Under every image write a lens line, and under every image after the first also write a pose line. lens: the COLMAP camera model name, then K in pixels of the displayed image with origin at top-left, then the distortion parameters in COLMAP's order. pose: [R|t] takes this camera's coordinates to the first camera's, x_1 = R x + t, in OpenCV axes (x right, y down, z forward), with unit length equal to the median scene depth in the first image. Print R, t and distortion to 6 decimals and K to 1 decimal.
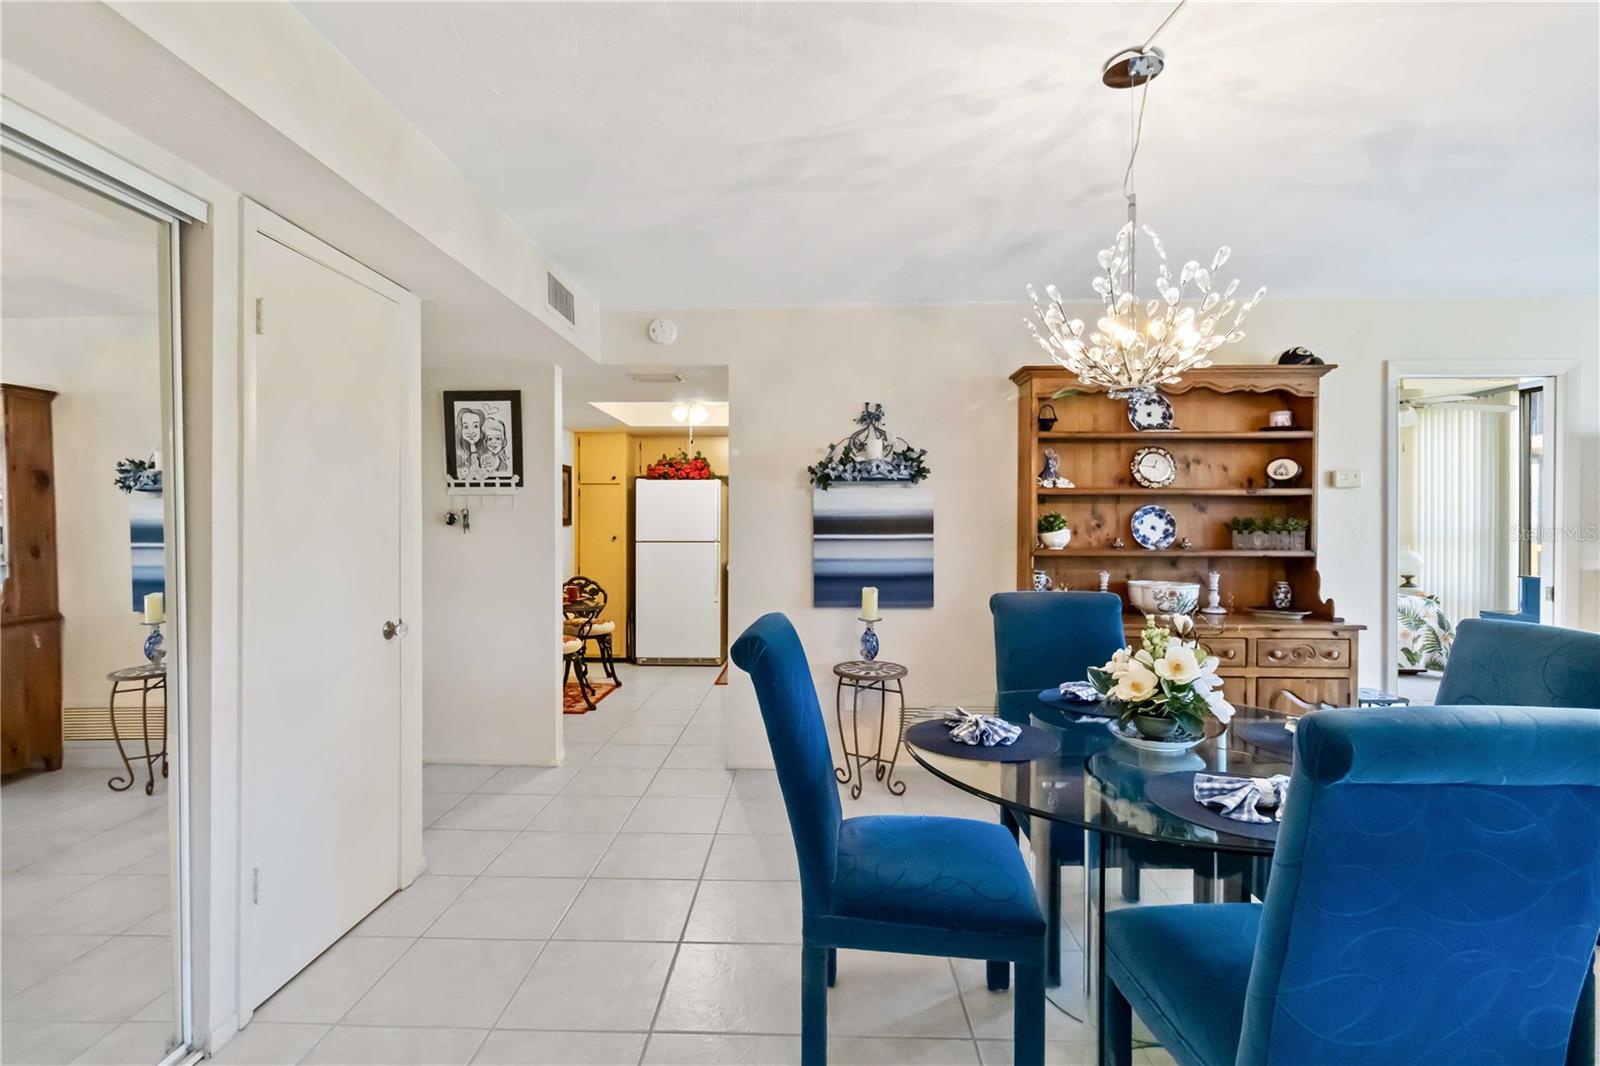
lens RADIAL K [[751.4, 0, 795.4], [0, 751.4, 525.7], [0, 0, 1]] dist [0.002640, 0.000390]
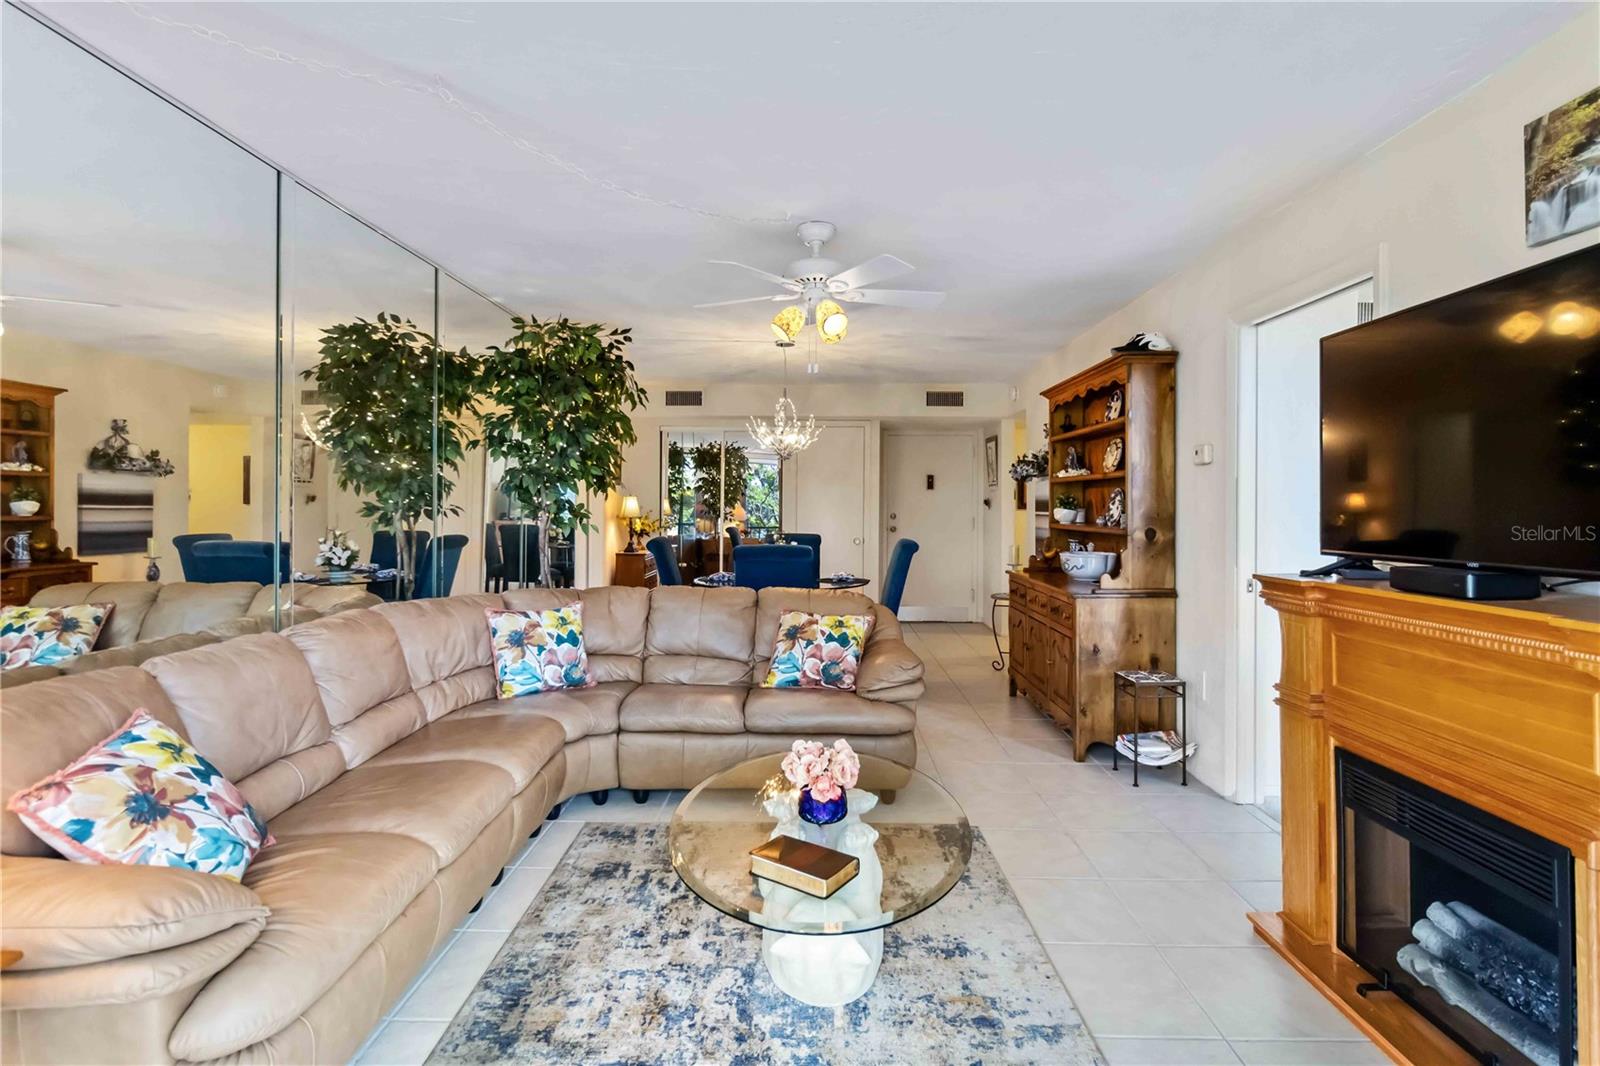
lens RADIAL K [[790.2, 0, 797.6], [0, 790.2, 506.4], [0, 0, 1]] dist [0.001189, -0.002291]
pose [[0.004689, -0.000101, -0.999989, 1.701413], [-0.007221, 0.999974, -0.000135, 0.004591], [0.999963, 0.007221, 0.004688, 0.508721]]
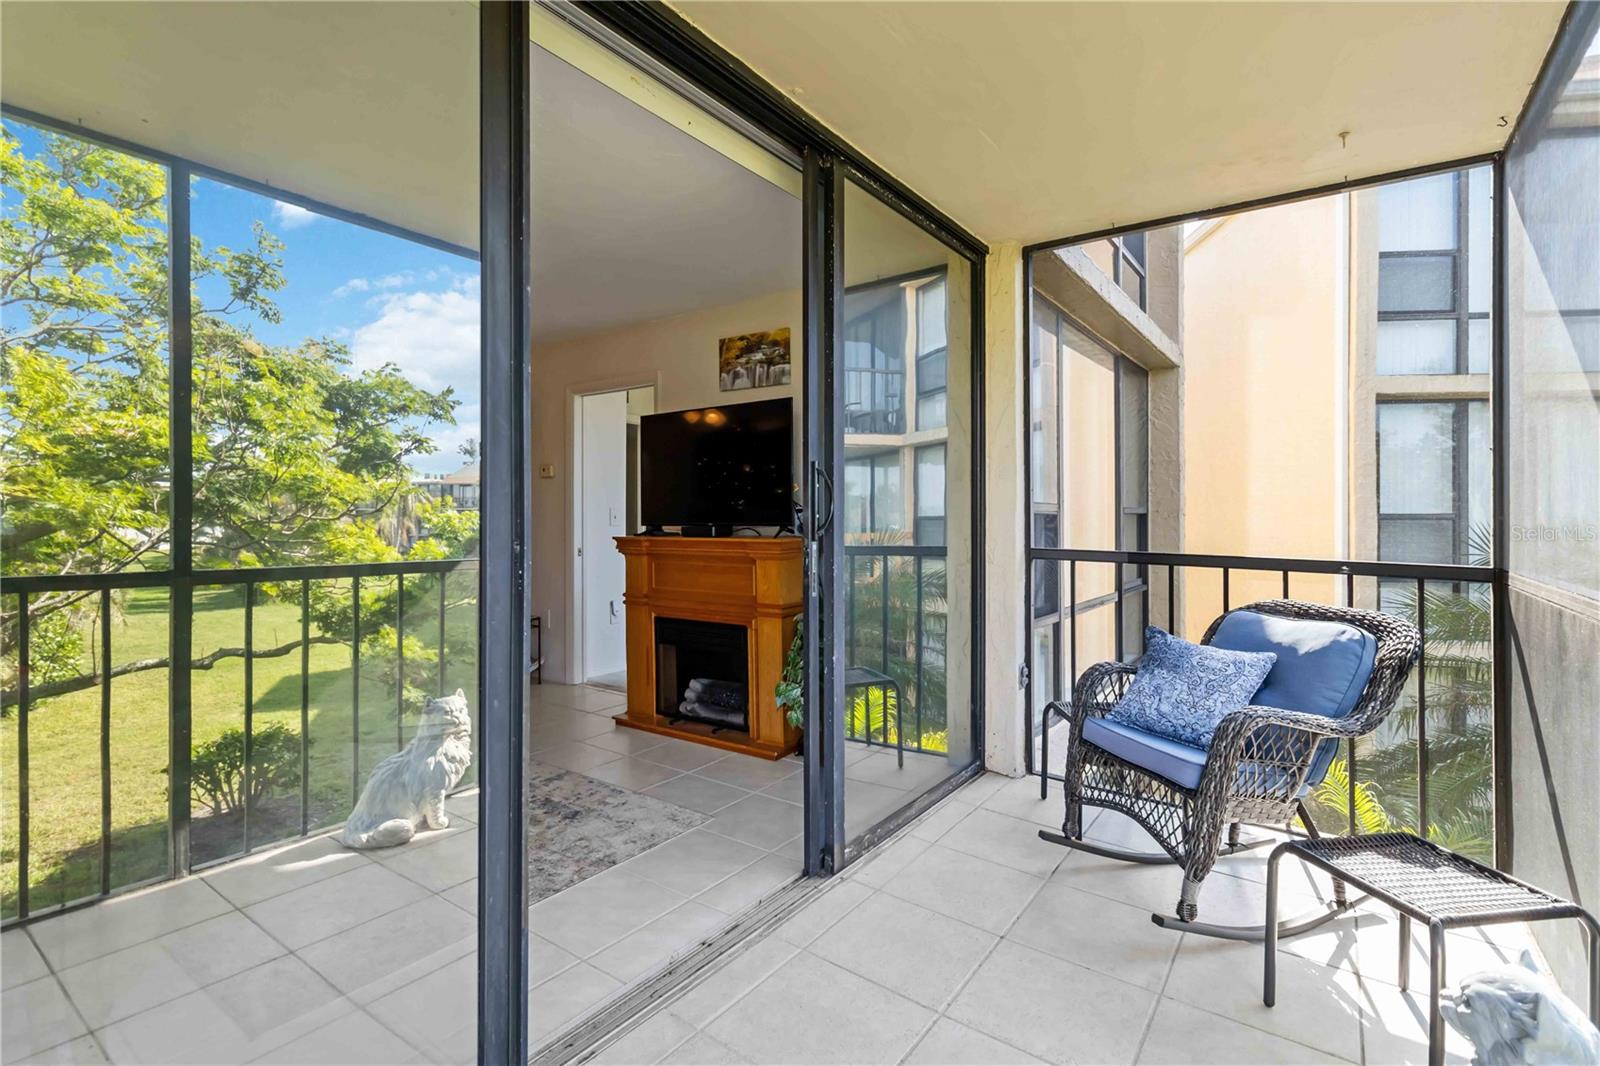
lens RADIAL K [[744.6, 0, 804.1], [0, 744.6, 517.8], [0, 0, 1]] dist [0.002844, 0.000571]
pose [[0.825865, -0.004616, -0.563849, 1.944110], [0.000871, 0.999976, -0.006912, 0.035449], [0.563867, 0.005218, 0.825849, 0.107393]]
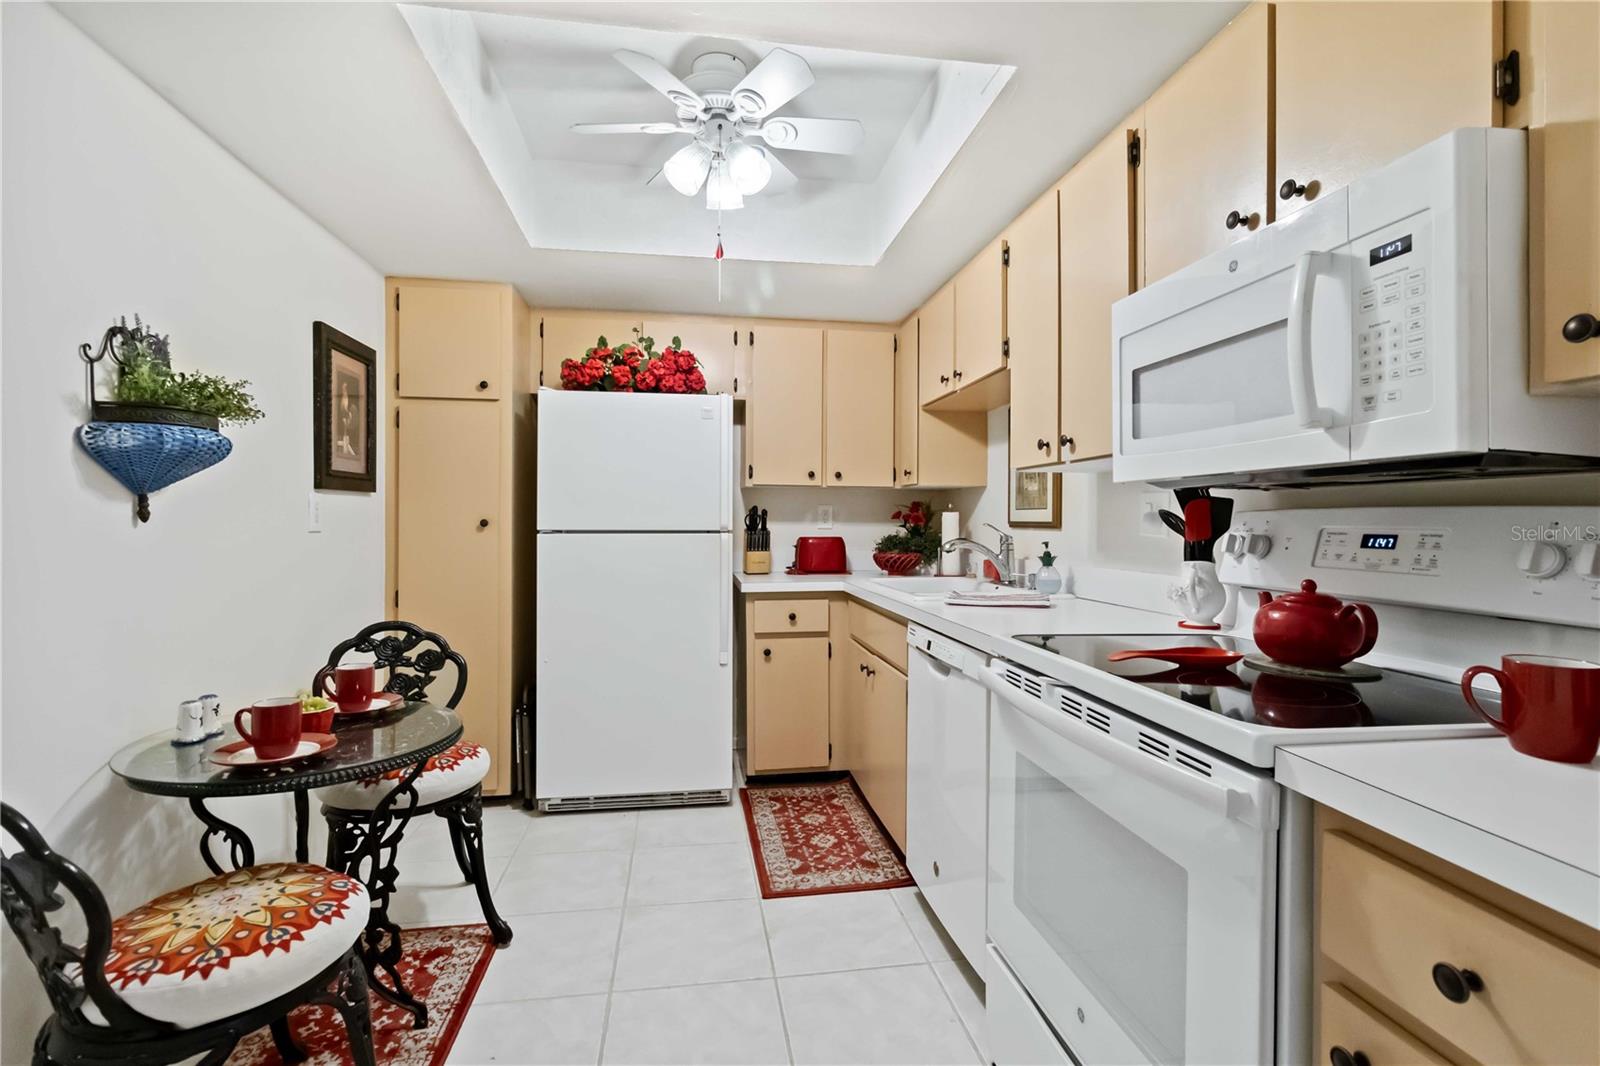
lens RADIAL K [[746.7, 0, 799.3], [0, 746.7, 518.3], [0, 0, 1]] dist [0.000971, 0.000218]
pose [[0.983327, 0.002909, 0.181821, -0.252547], [-0.002027, 0.999985, -0.005034, 0.027801], [-0.181833, 0.004581, 0.983319, 0.977736]]
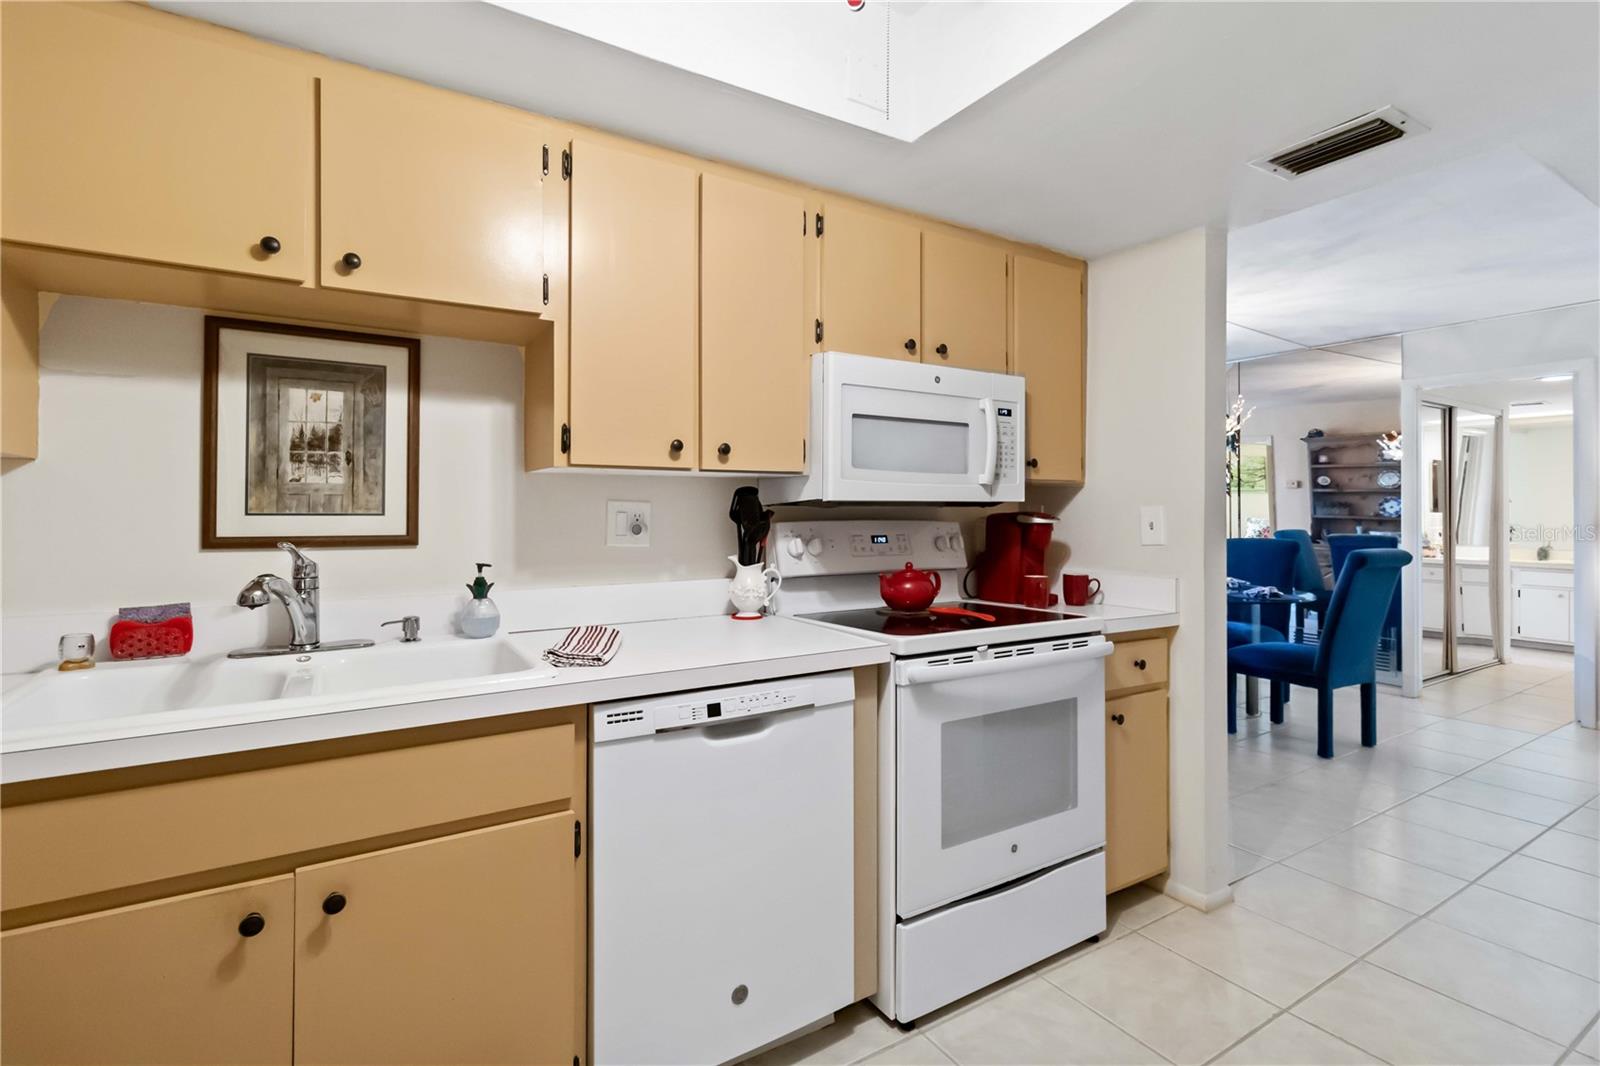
lens RADIAL K [[749.0, 0, 800.9], [0, 749.0, 498.8], [0, 0, 1]] dist [-0.000411, 0.000634]
pose [[-0.556306, 0.011698, 0.830895, -0.418867], [-0.000182, 0.999899, -0.014199, 0.010921], [-0.830977, -0.008050, -0.556248, 1.688884]]
